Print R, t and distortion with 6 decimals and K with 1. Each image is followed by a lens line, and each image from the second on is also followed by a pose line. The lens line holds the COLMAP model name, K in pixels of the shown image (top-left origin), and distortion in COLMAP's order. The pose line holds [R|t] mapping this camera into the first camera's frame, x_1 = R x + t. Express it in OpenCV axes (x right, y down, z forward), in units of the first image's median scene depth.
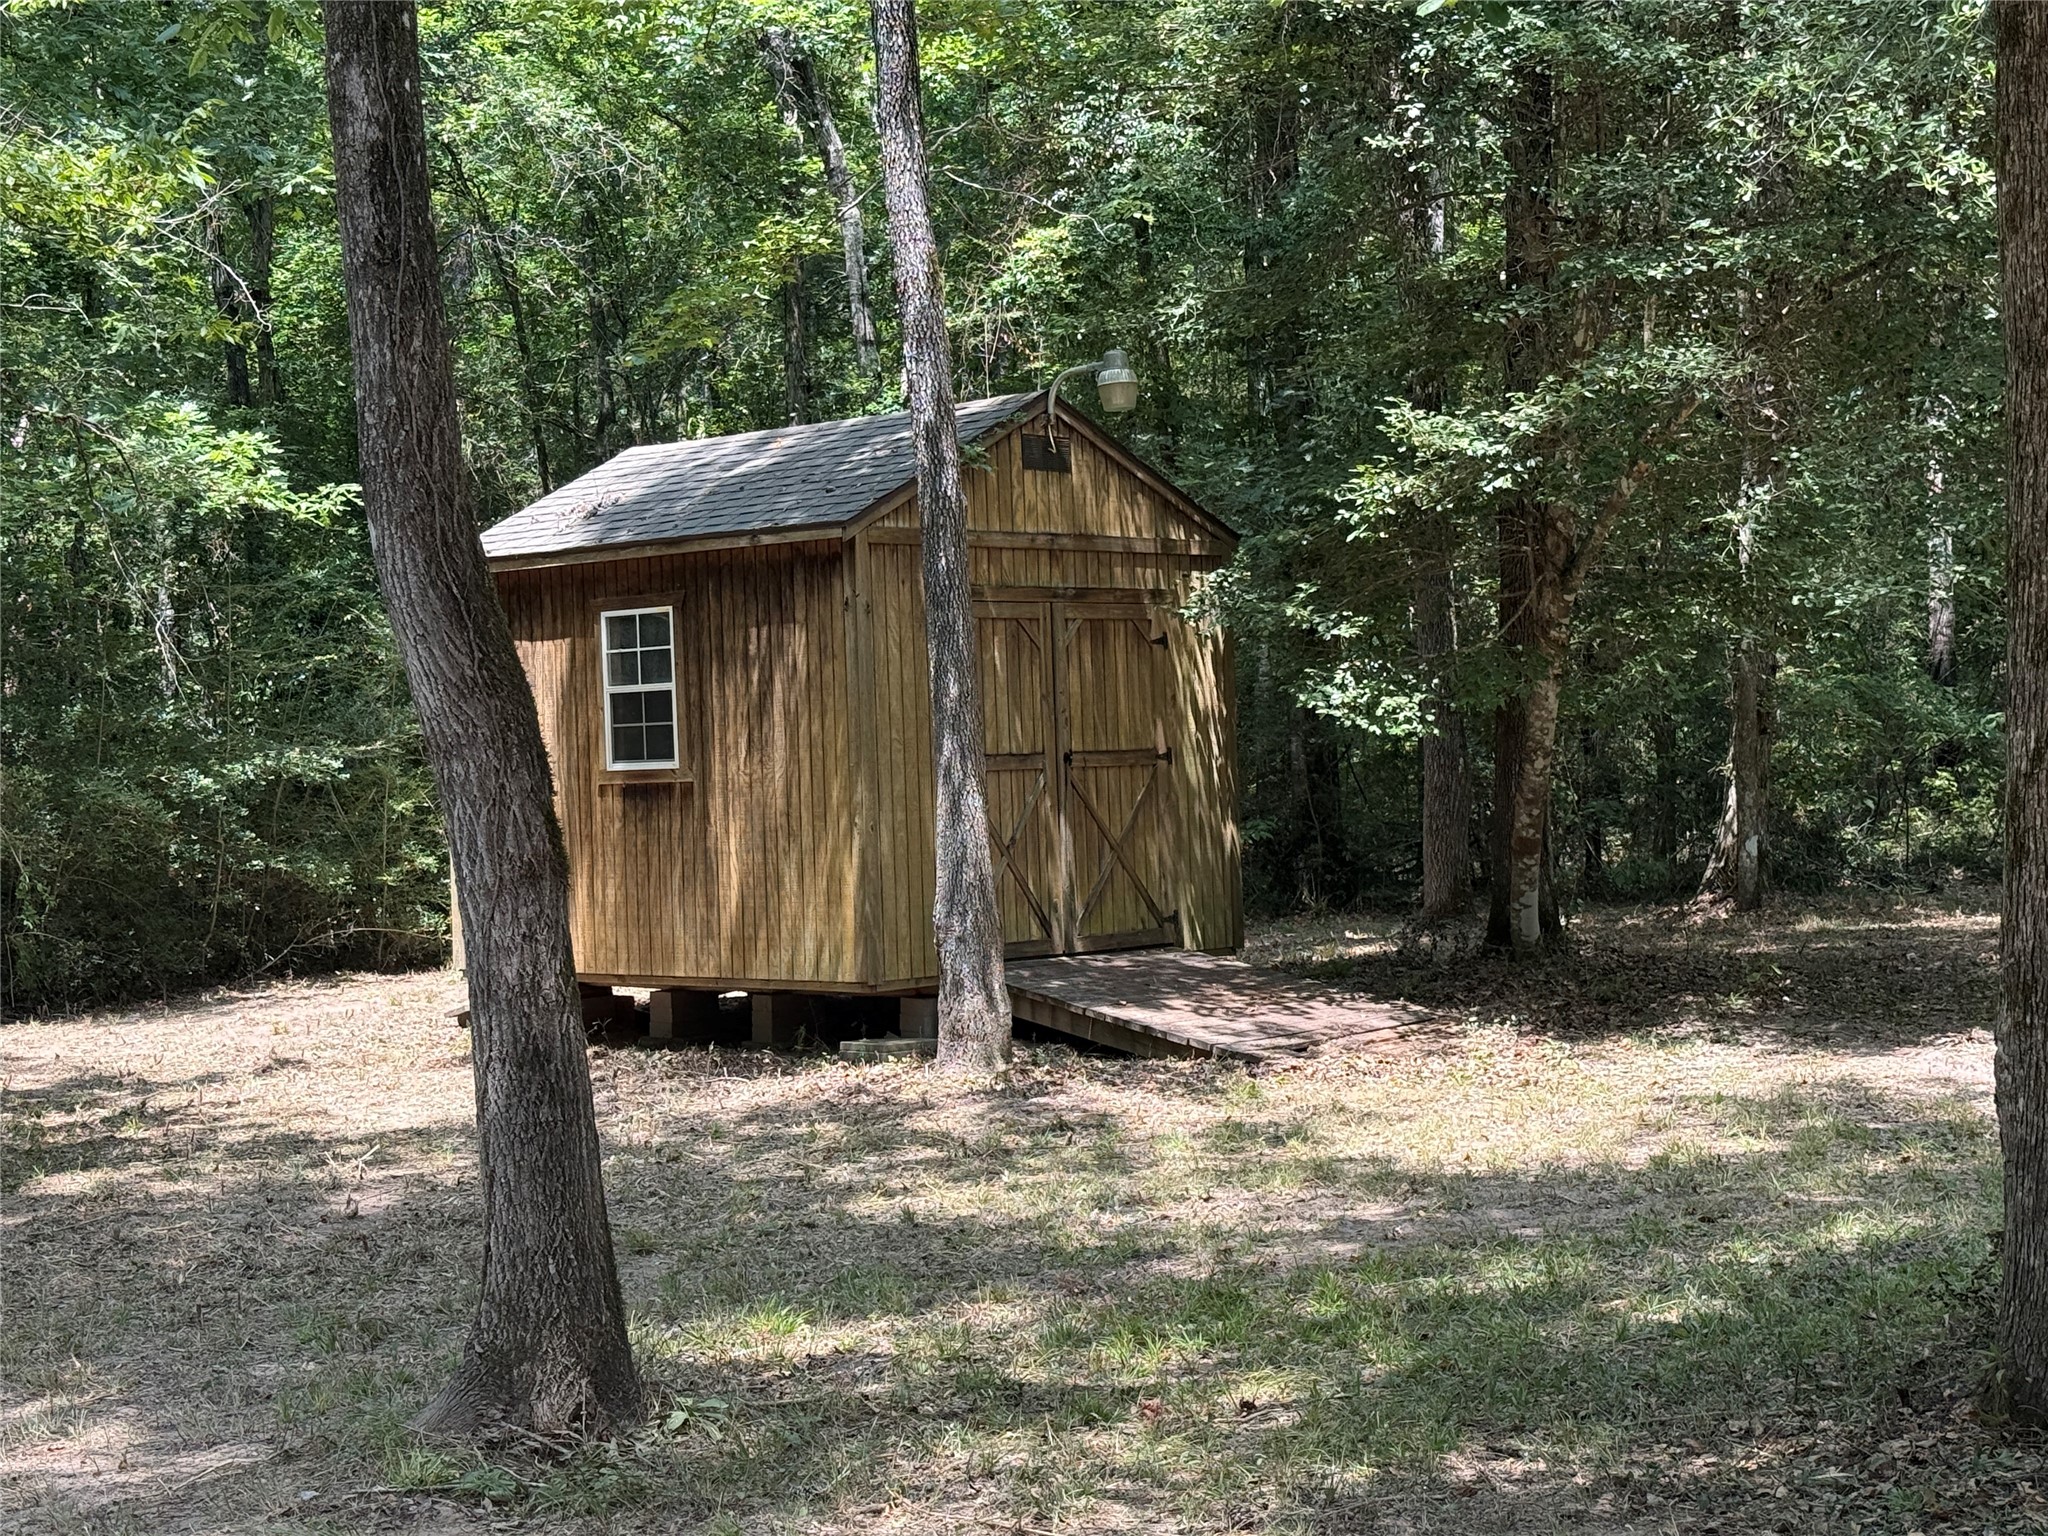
lens RADIAL K [[3283.8, 0, 1023.7], [0, 3283.8, 767.8], [0, 0, 1]] dist [0.093783, 0.000000]
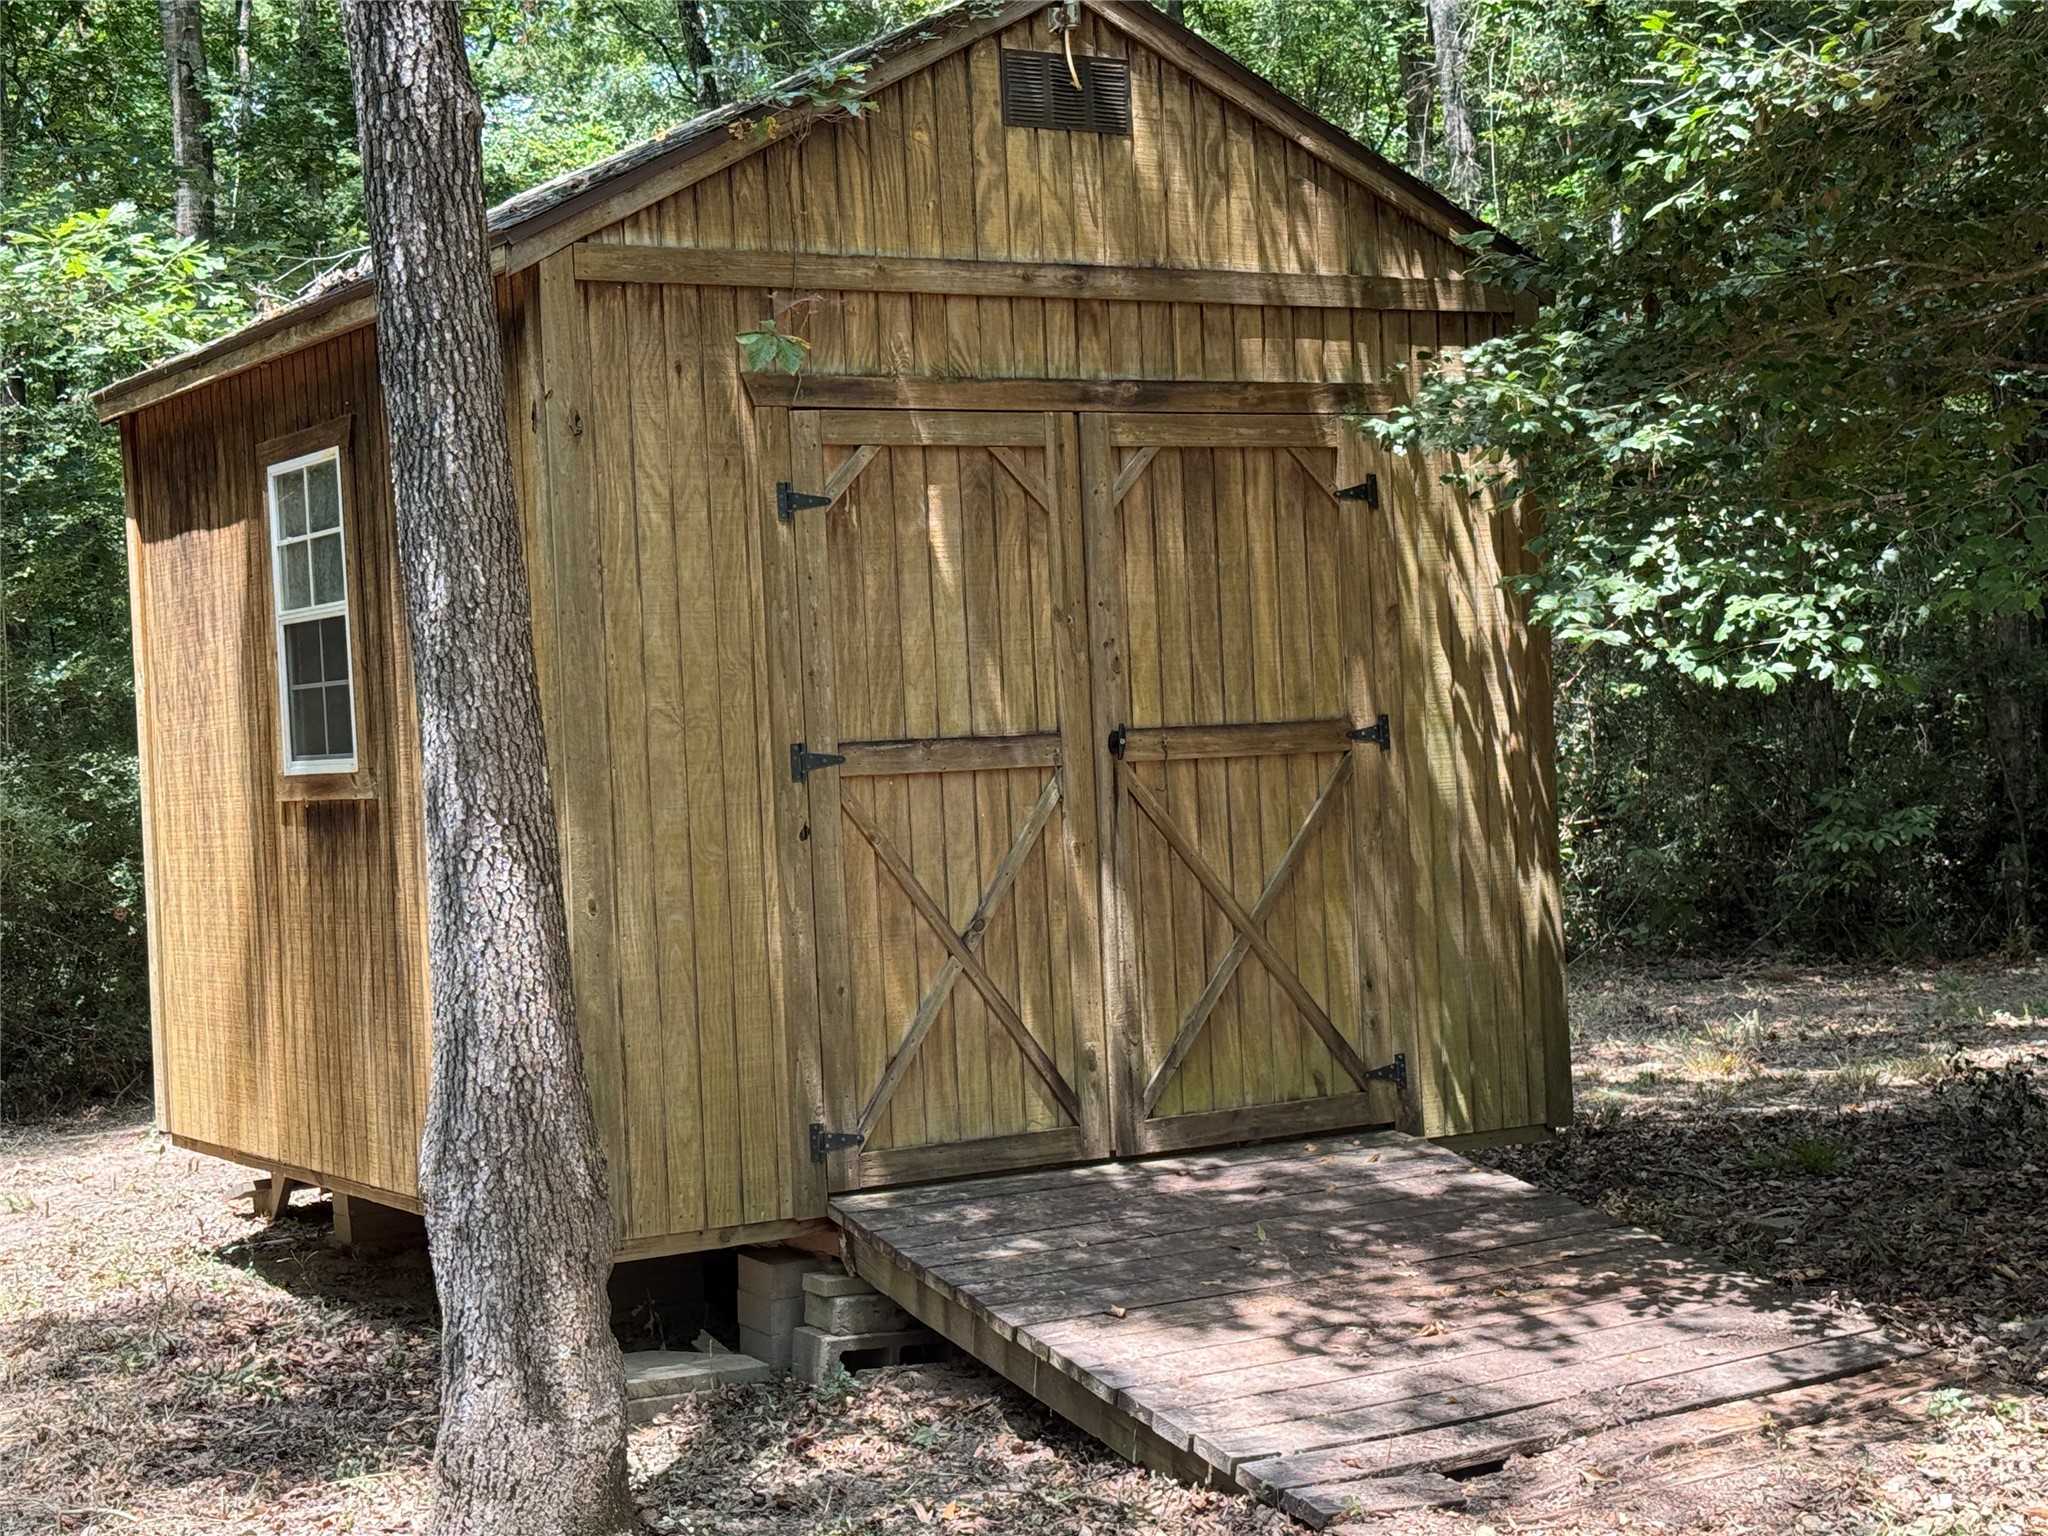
lens RADIAL K [[3283.8, 0, 1035.3], [0, 3283.8, 806.5], [0, 0, 1]] dist [0.093783, 0.000000]
pose [[0.963965, -0.004201, -0.265998, 0.127330], [0.011769, 0.999570, 0.026863, -0.006780], [0.265770, -0.029026, 0.963599, 0.543878]]
